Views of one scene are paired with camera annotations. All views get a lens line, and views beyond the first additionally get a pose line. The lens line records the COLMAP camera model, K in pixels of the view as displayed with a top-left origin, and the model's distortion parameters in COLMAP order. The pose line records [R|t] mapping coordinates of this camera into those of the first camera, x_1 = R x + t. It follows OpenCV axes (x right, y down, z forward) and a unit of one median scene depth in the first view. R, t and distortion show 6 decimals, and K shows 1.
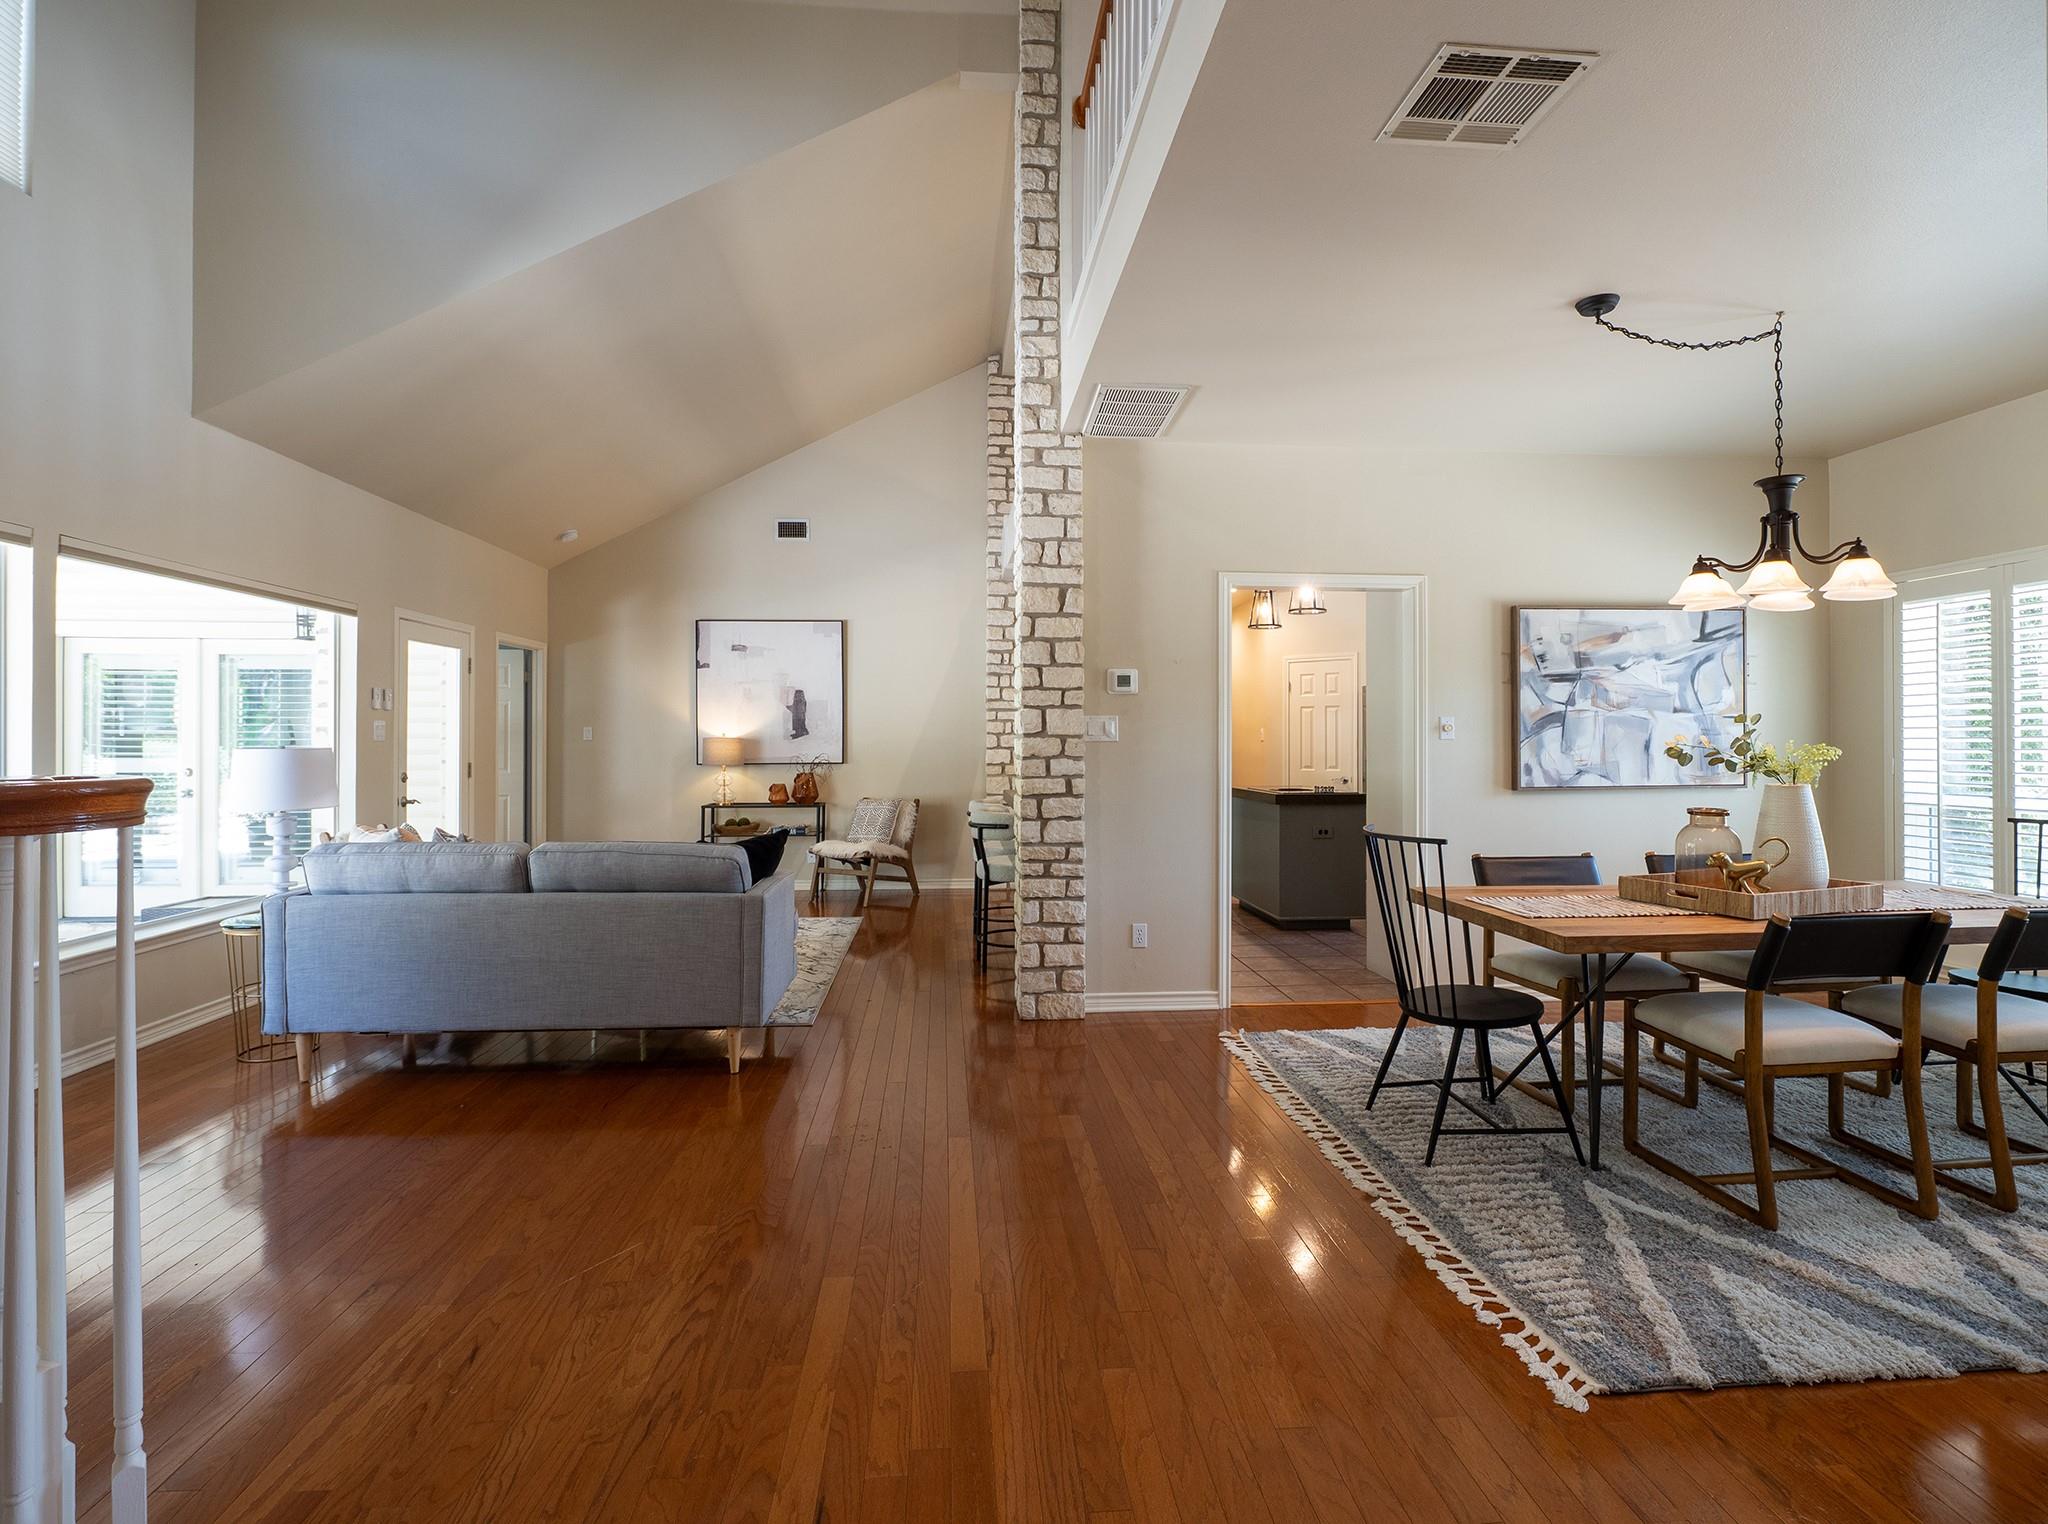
lens RADIAL K [[976.5, 0, 1021.5], [0, 976.5, 744.5], [0, 0, 1]] dist [-0.007881, -0.001729]
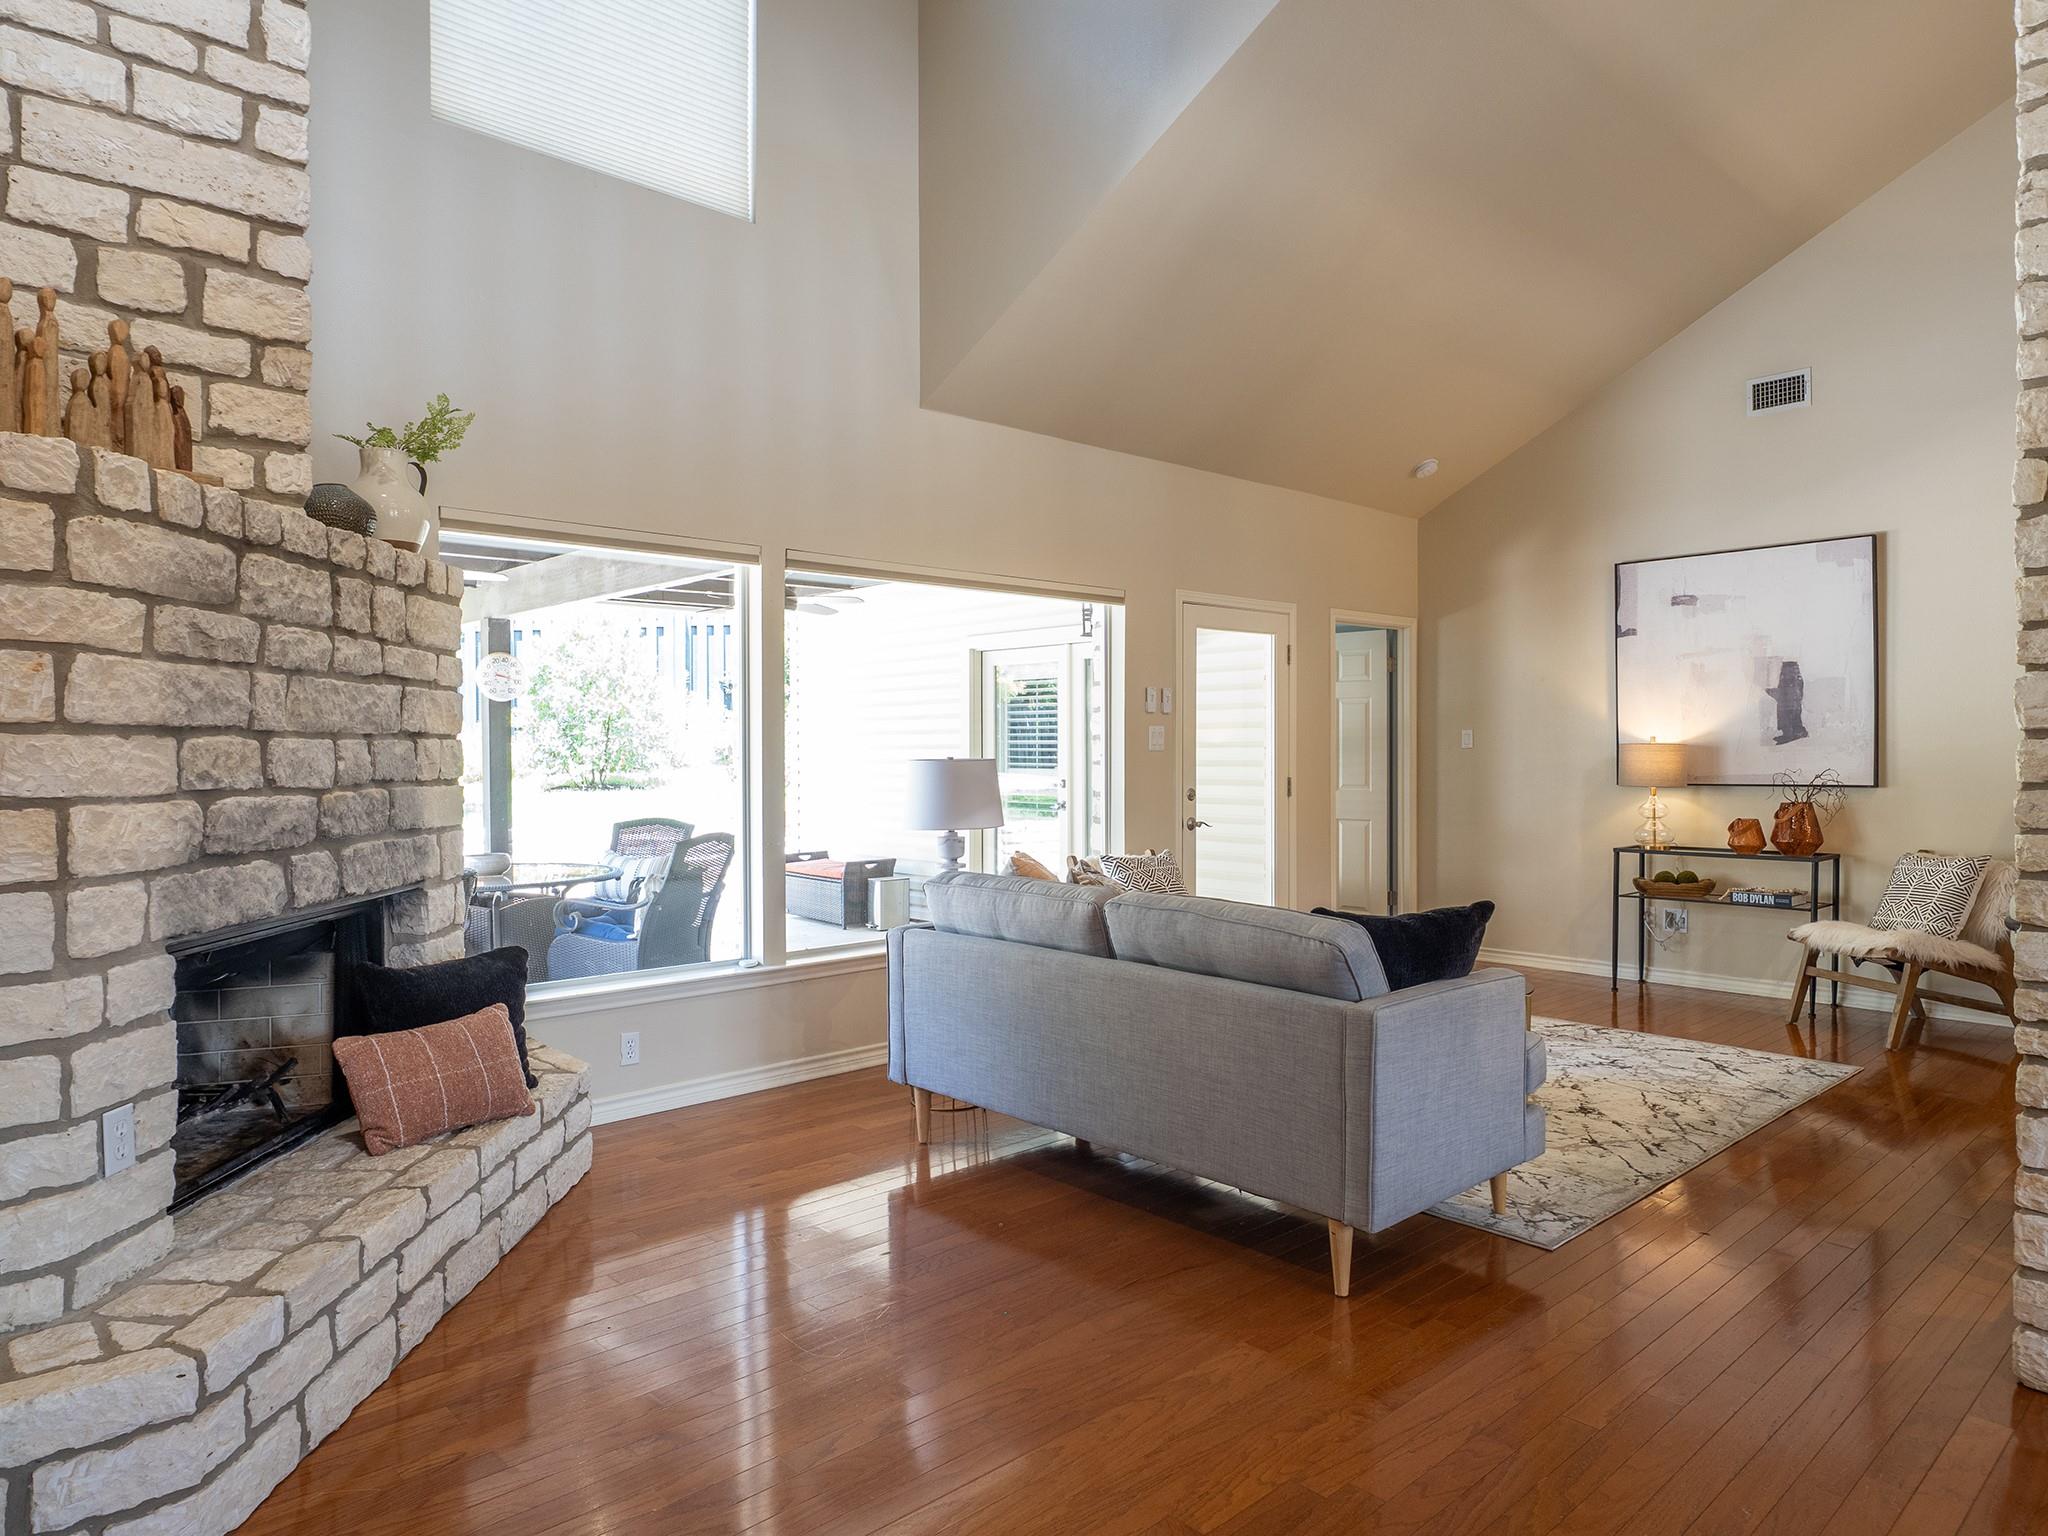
lens RADIAL K [[1276.5, 0, 1030.3], [0, 1276.5, 755.7], [0, 0, 1]] dist [-0.001887, -0.001872]
pose [[0.619799, -0.000698, -0.784760, 0.098606], [0.002330, 0.999997, 0.000951, -0.000480], [0.784757, -0.002418, 0.619799, 0.168330]]
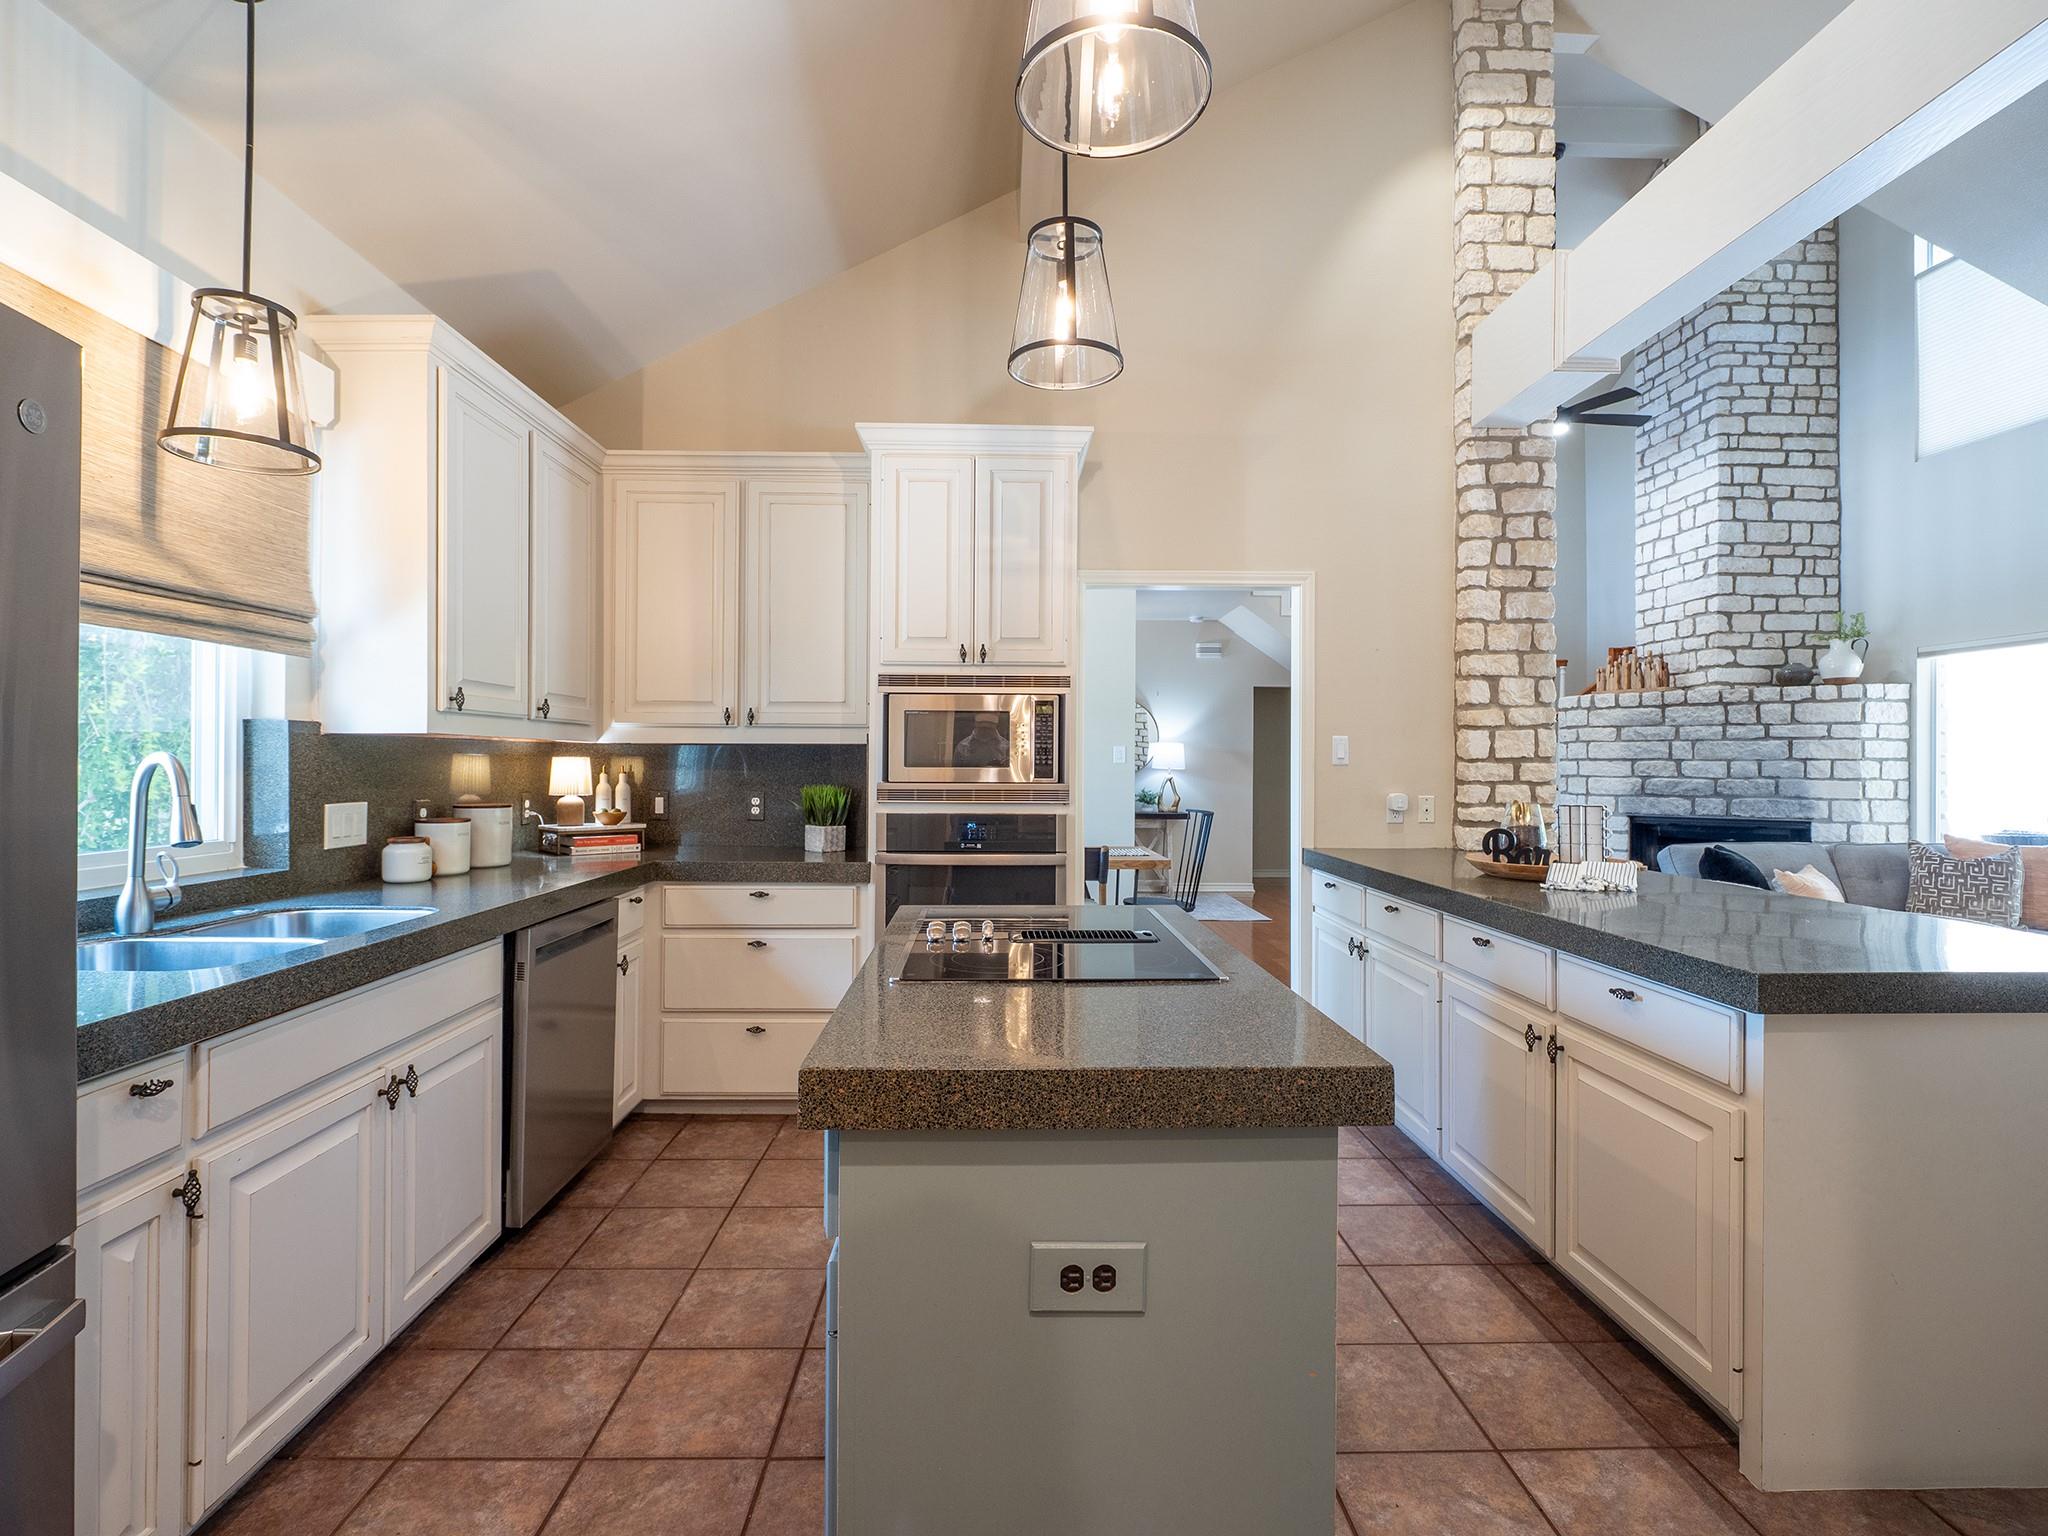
lens RADIAL K [[976.5, 0, 1018.2], [0, 976.5, 757.1], [0, 0, 1]] dist [-0.007881, -0.001729]
pose [[-0.998249, -0.006126, 0.058826, 0.242808], [-0.006390, 0.999970, -0.004303, -0.001613], [-0.058798, -0.004671, -0.998259, 1.124567]]
